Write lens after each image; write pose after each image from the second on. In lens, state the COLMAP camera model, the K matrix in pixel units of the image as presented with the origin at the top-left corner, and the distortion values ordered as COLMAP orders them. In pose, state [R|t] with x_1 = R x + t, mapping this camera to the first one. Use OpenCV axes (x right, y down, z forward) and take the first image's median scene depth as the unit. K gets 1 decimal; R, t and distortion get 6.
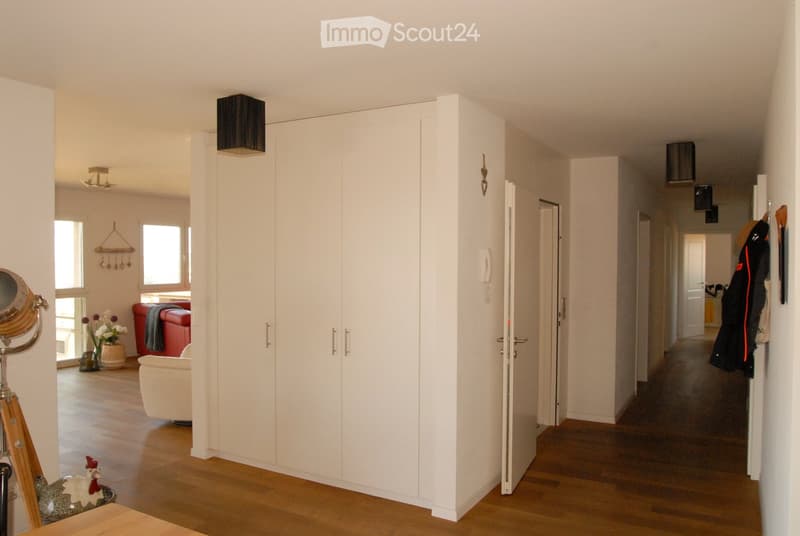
lens RADIAL K [[601.2, 0, 399.5], [0, 601.2, 270.8], [0, 0, 1]] dist [-0.075013, 0.031662]
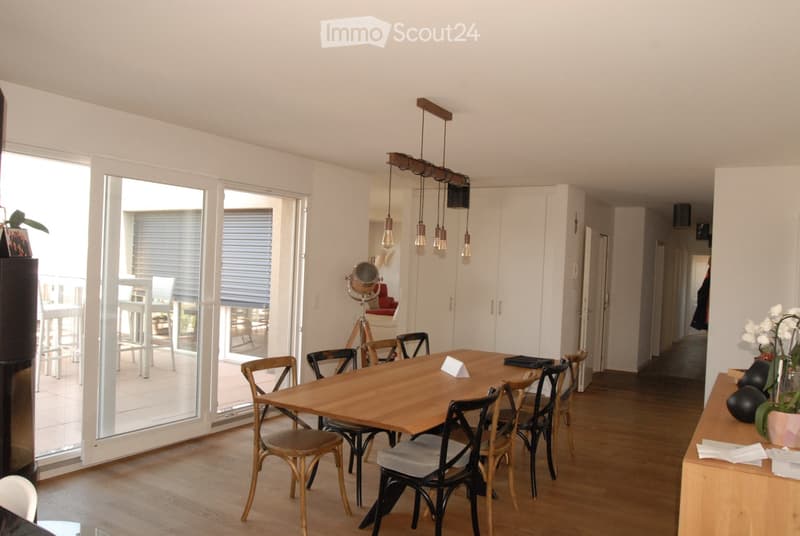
lens RADIAL K [[601.2, 0, 403.9], [0, 601.2, 269.1], [0, 0, 1]] dist [-0.075013, 0.031662]
pose [[0.998933, 0.040794, -0.021648, -0.239859], [-0.041065, 0.999082, -0.012216, 0.021564], [0.021130, 0.013092, 0.999691, -0.612543]]
